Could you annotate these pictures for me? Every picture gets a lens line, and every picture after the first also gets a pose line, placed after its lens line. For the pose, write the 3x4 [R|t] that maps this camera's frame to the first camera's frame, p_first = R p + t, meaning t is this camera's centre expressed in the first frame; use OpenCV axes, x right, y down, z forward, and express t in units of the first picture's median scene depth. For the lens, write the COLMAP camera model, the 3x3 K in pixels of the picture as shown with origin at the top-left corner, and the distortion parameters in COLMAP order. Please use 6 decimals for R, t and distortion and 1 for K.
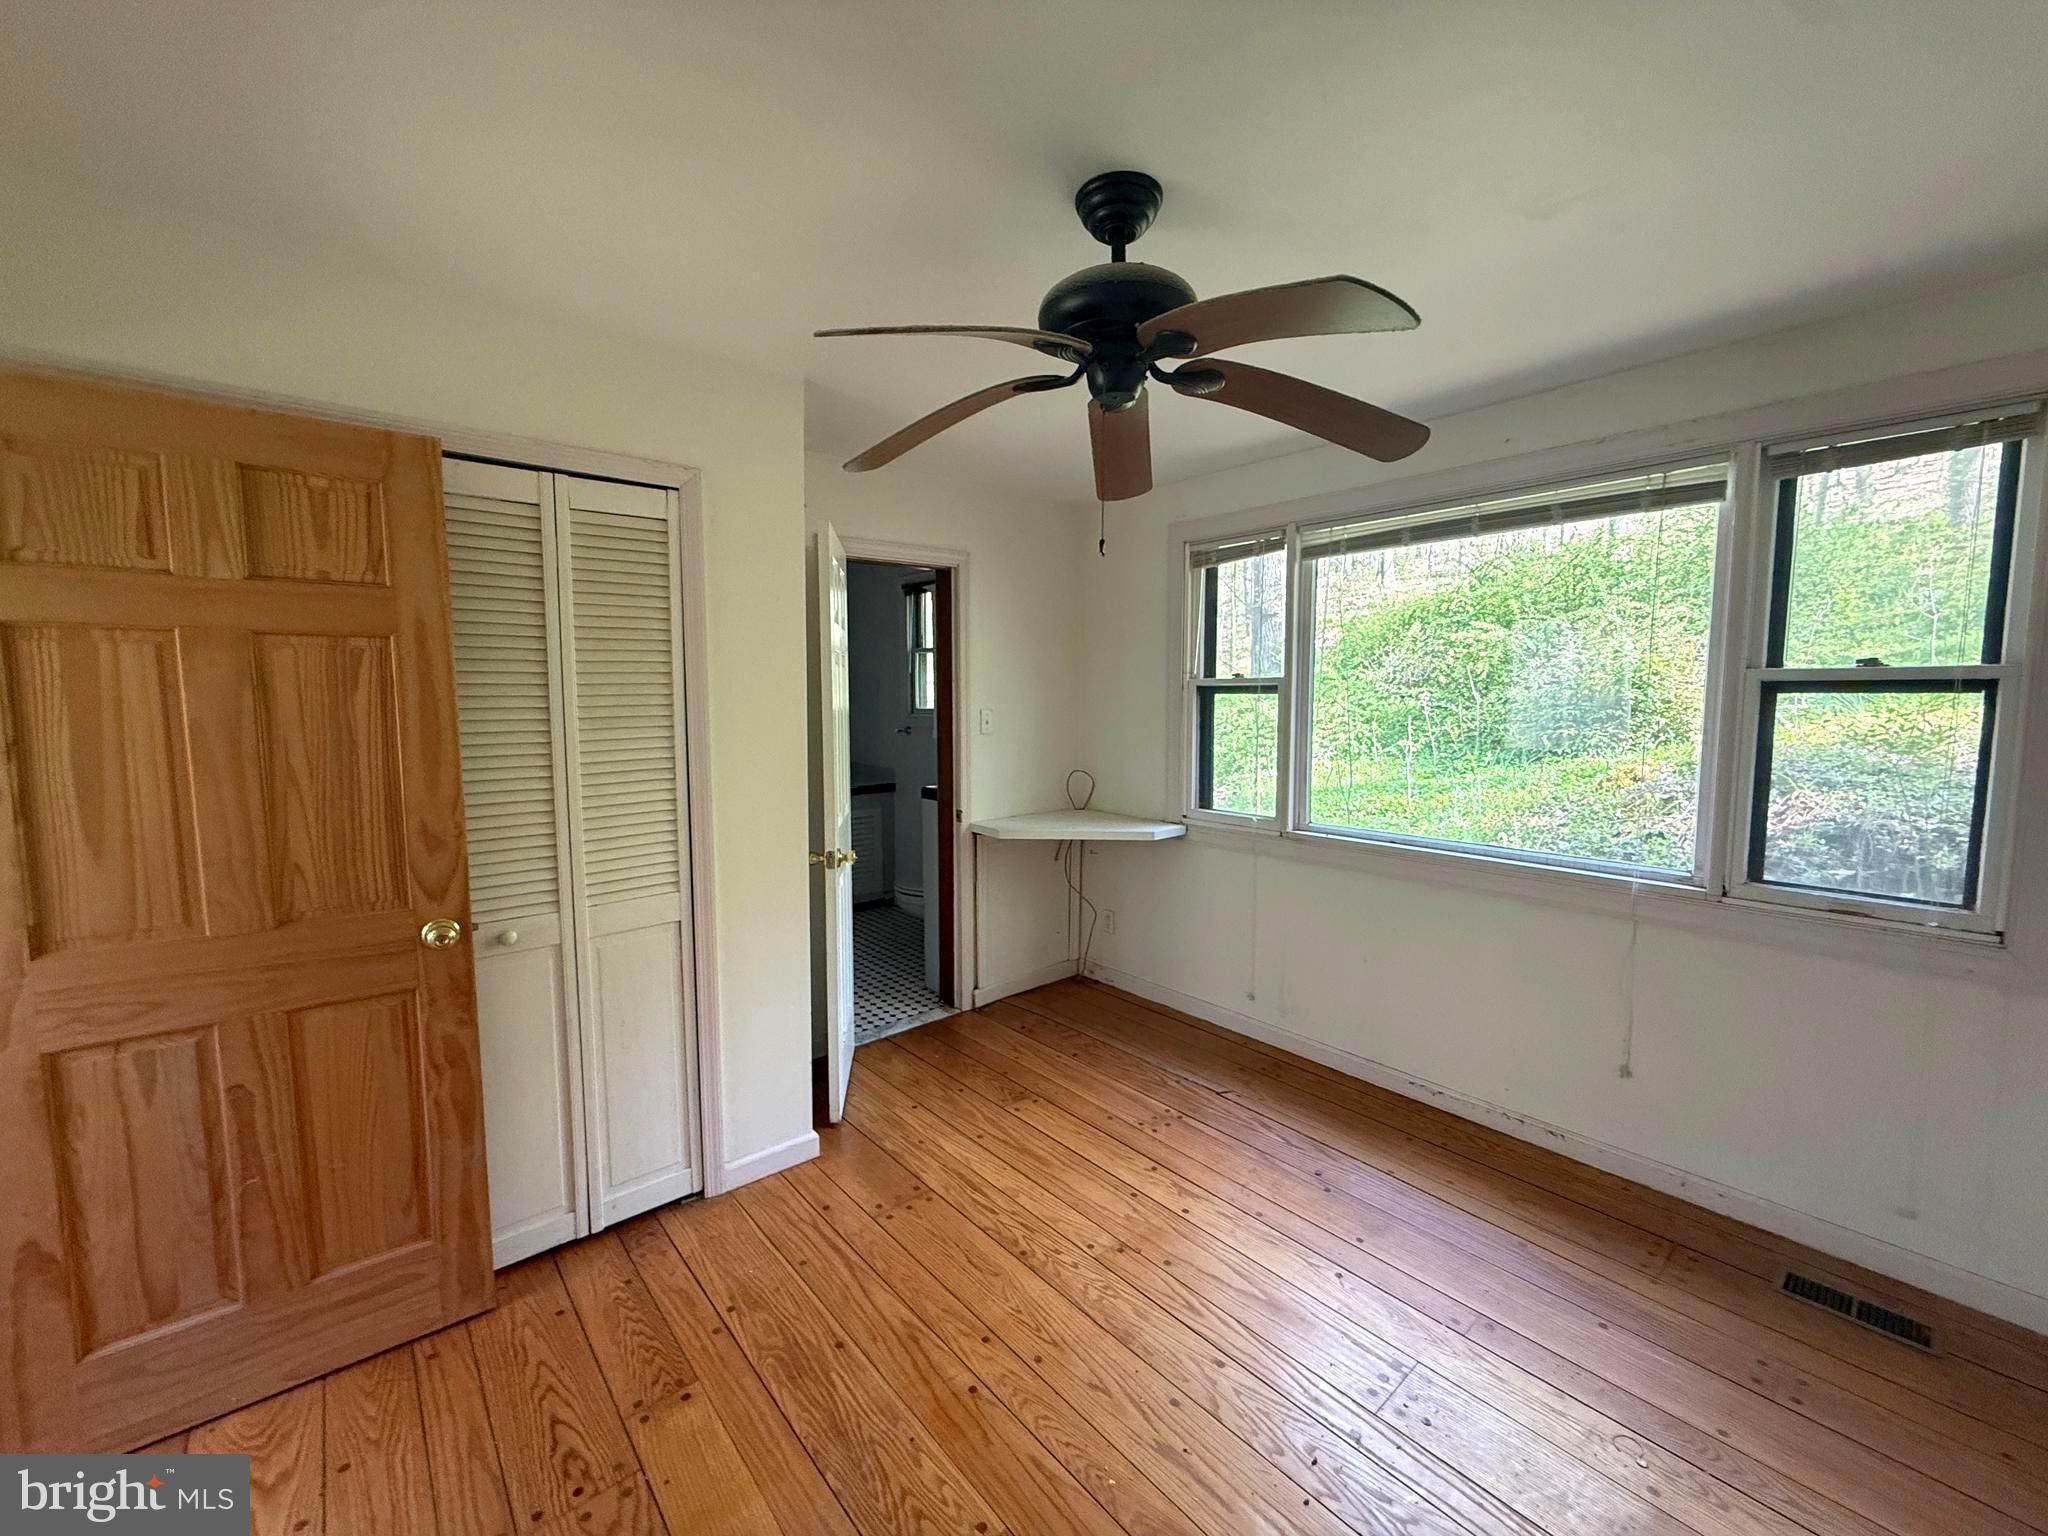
lens RADIAL K [[827.4, 0, 1024.7], [0, 827.4, 769.7], [0, 0, 1]] dist [-0.001705, 0.000327]
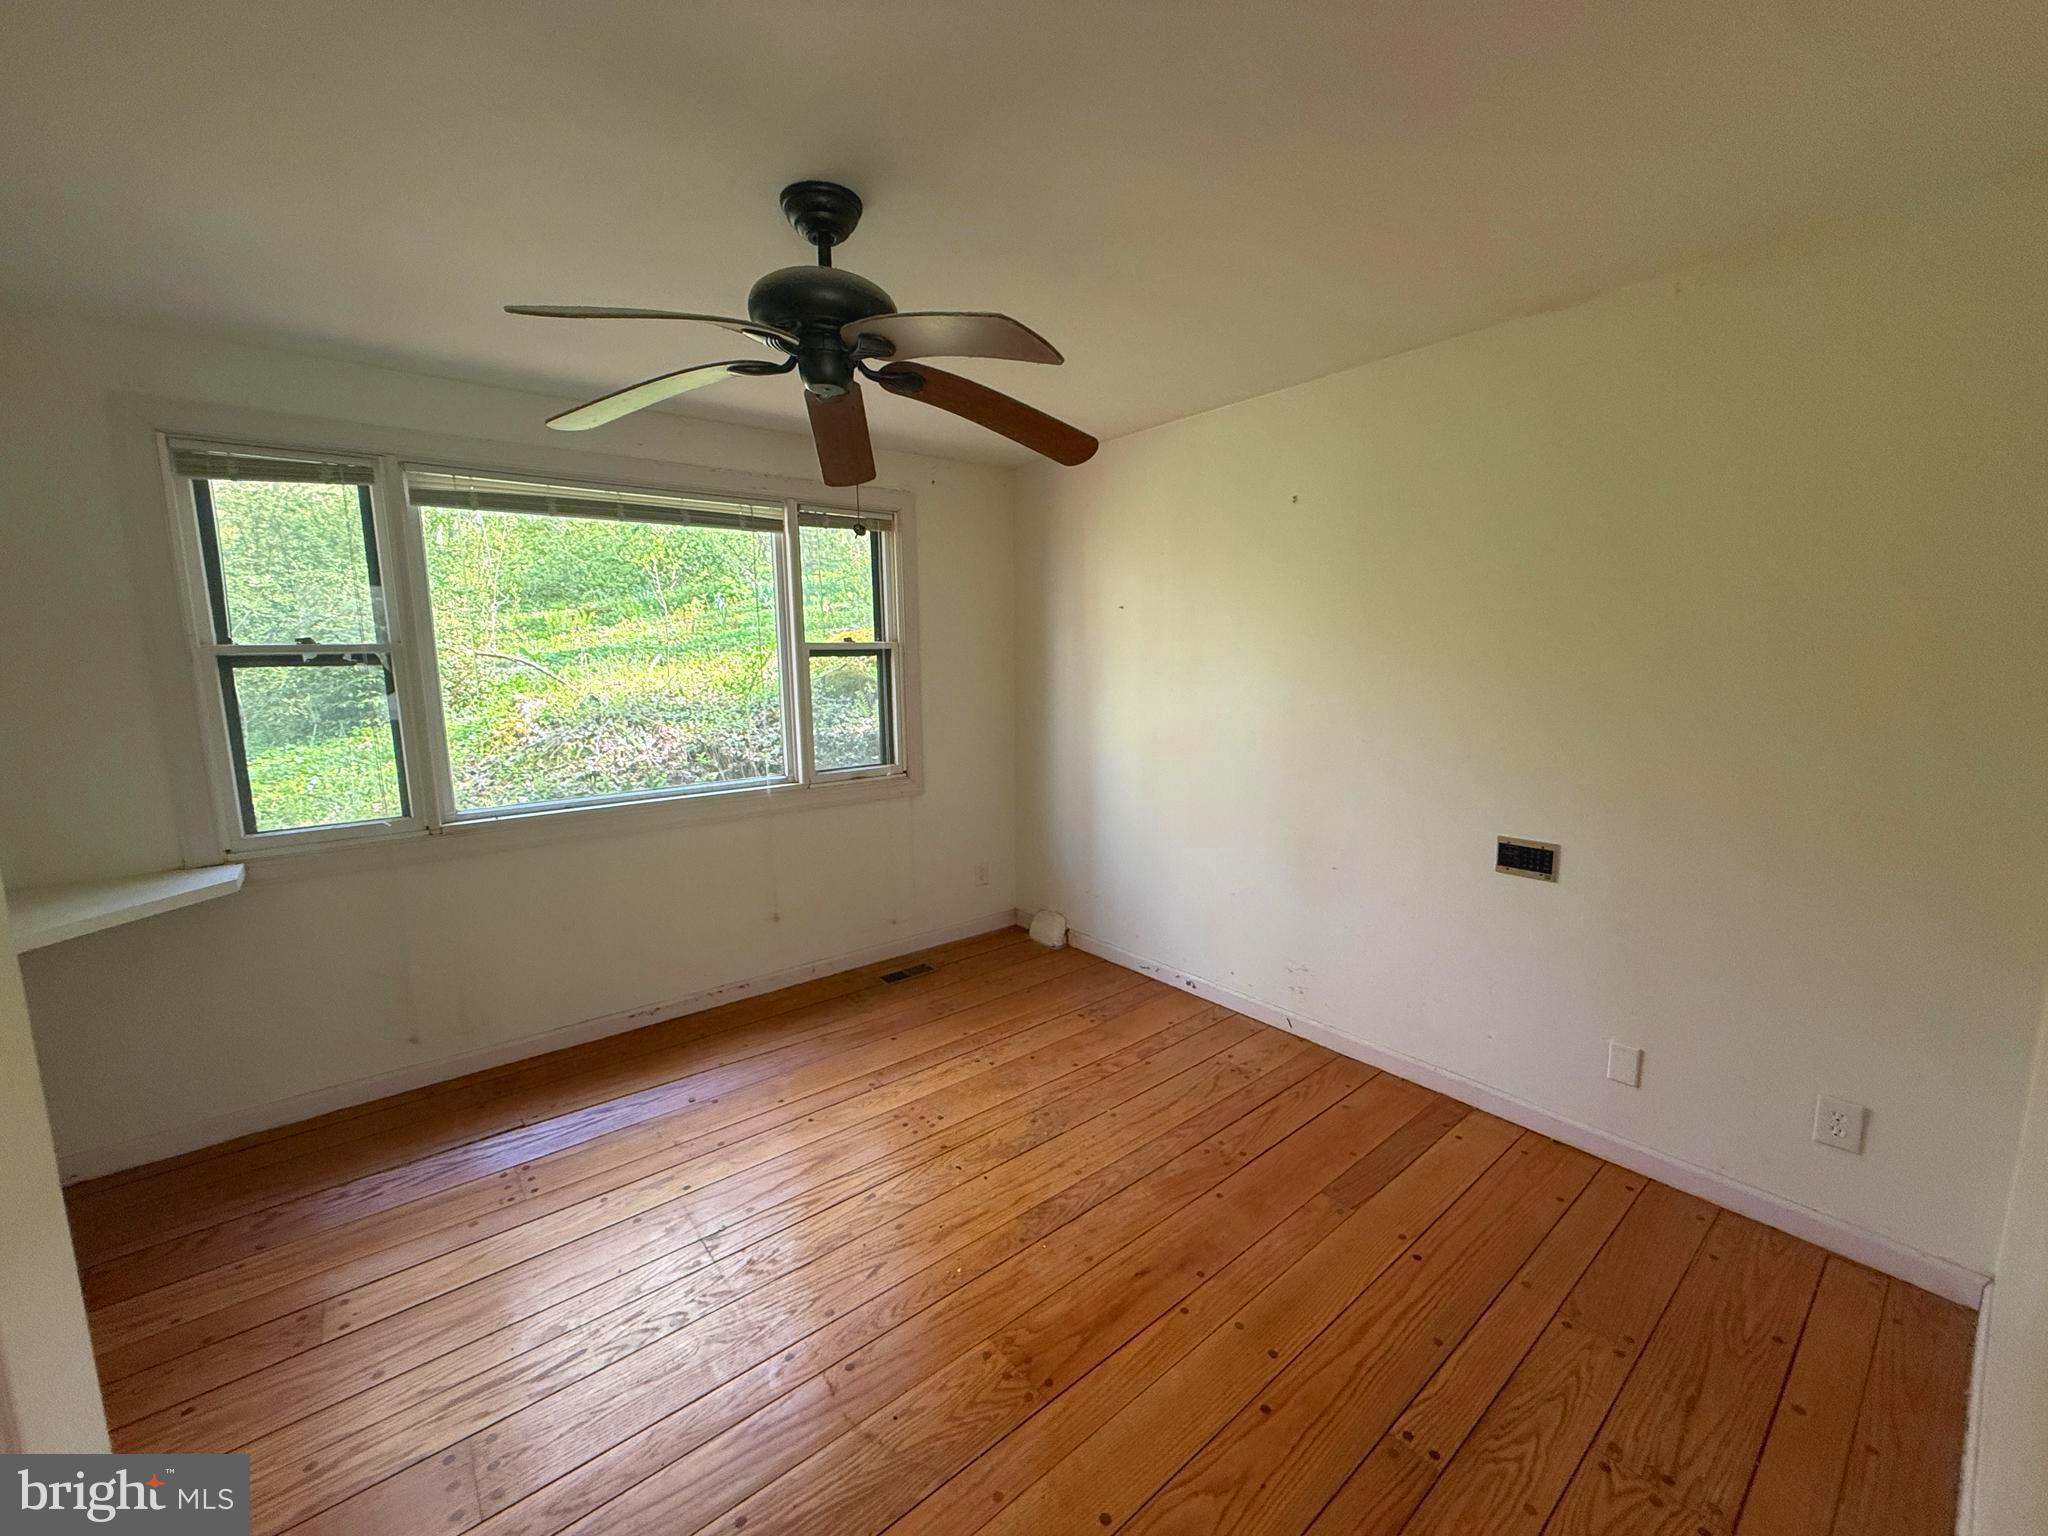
lens RADIAL K [[827.4, 0, 1028.3], [0, 827.4, 764.0], [0, 0, 1]] dist [-0.001705, 0.000327]
pose [[0.004974, -0.135537, 0.990760, -0.737916], [0.104073, 0.985462, 0.134290, -0.057380], [-0.994557, 0.102444, 0.019007, 0.541178]]
